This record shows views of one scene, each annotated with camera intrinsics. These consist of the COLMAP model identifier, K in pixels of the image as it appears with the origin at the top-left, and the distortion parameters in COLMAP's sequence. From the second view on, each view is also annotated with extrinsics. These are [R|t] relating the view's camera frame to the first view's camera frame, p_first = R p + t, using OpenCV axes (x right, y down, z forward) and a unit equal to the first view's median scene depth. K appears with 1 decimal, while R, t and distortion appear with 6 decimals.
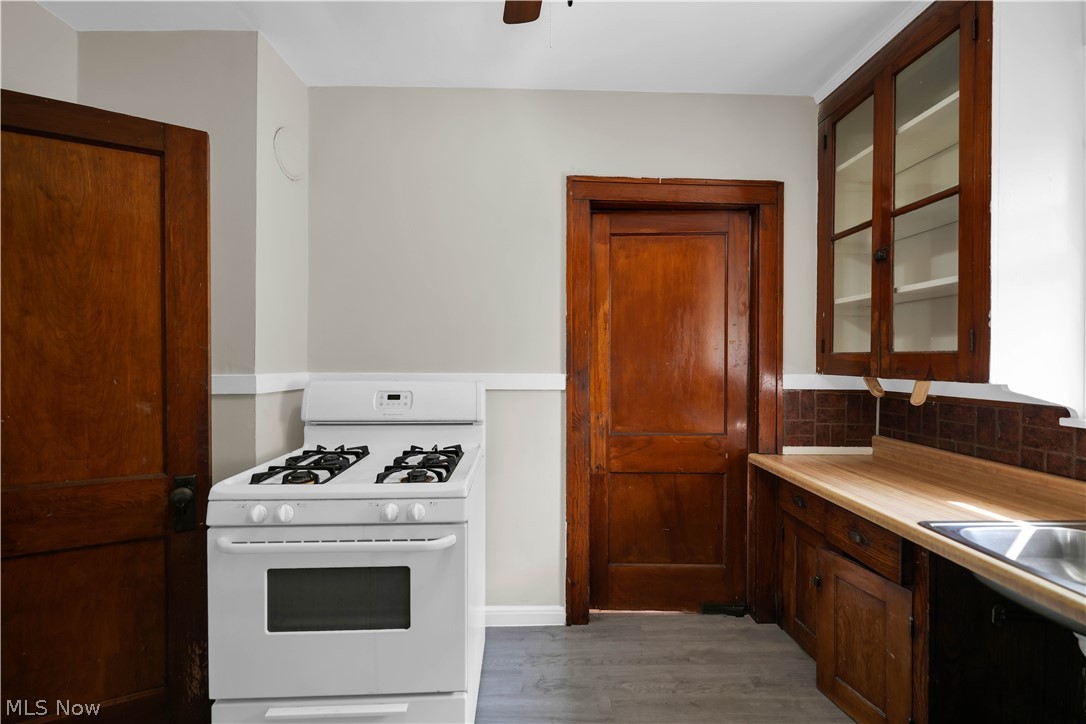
lens RADIAL K [[436.1, 0, 541.7], [0, 436.1, 364.5], [0, 0, 1]] dist [-0.000332, 0.000472]
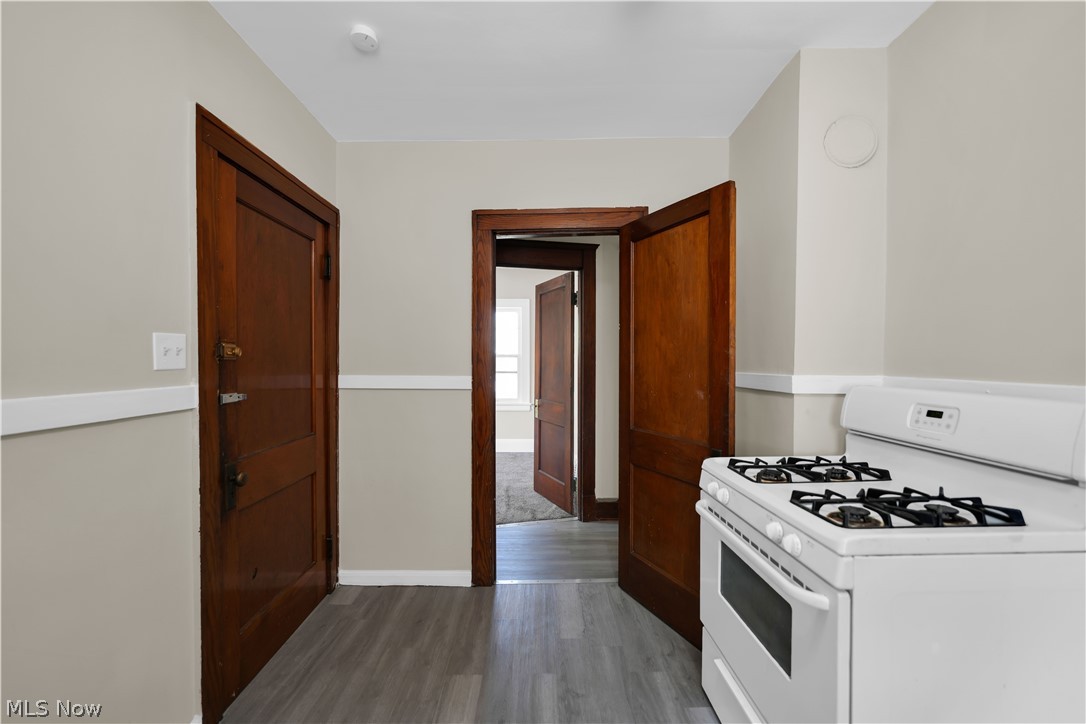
lens RADIAL K [[436.1, 0, 541.7], [0, 436.1, 364.5], [0, 0, 1]] dist [-0.000332, 0.000472]
pose [[-0.002647, 0.010559, -0.999941, 0.403975], [-0.009841, 0.999896, 0.010585, -0.008291], [0.999948, 0.009869, -0.002542, 0.379730]]
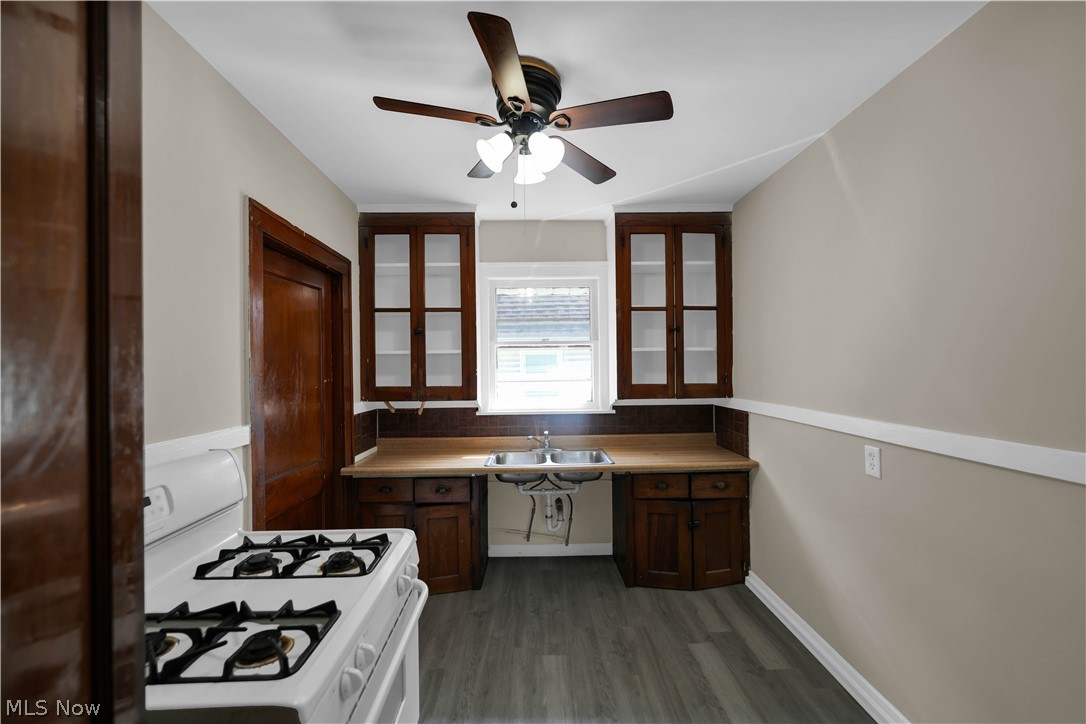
lens RADIAL K [[436.1, 0, 541.7], [0, 436.1, 364.5], [0, 0, 1]] dist [-0.000332, 0.000472]
pose [[-0.001830, 0.003354, 0.999993, -0.967808], [0.021572, 0.999762, -0.003313, -0.099410], [-0.999766, 0.021566, -0.001902, 0.508741]]
